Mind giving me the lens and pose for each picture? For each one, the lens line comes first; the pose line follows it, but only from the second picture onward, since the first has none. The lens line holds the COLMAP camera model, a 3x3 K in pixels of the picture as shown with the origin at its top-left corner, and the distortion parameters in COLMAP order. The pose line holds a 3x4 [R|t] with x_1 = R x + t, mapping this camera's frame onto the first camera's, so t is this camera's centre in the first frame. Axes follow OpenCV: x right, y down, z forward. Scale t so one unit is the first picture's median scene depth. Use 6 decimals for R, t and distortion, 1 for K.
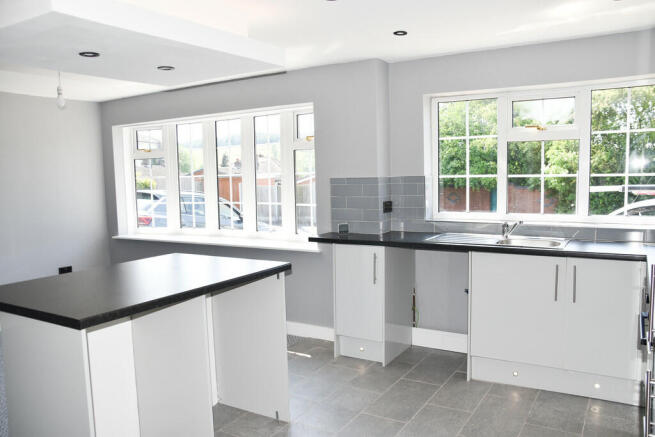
lens RADIAL K [[514.8, 0, 327.5], [0, 514.8, 218.5], [0, 0, 1]] dist [-0.117375, -0.001330]
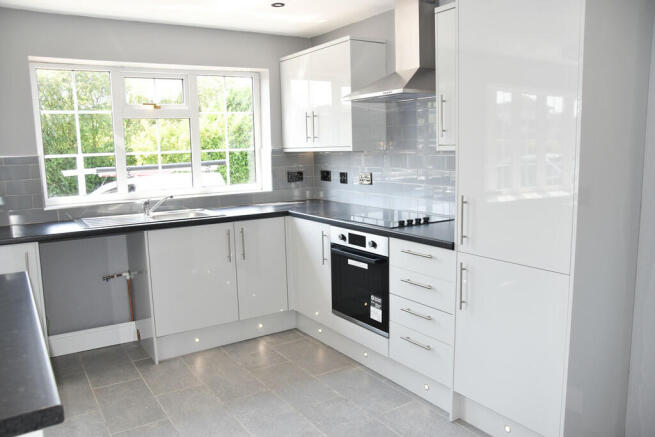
lens RADIAL K [[514.8, 0, 327.5], [0, 514.8, 218.5], [0, 0, 1]] dist [-0.117375, -0.001330]
pose [[0.426092, -0.120755, 0.896584, -0.421425], [0.091119, 0.991740, 0.090268, -0.014629], [-0.900079, 0.043234, 0.433576, 0.268693]]
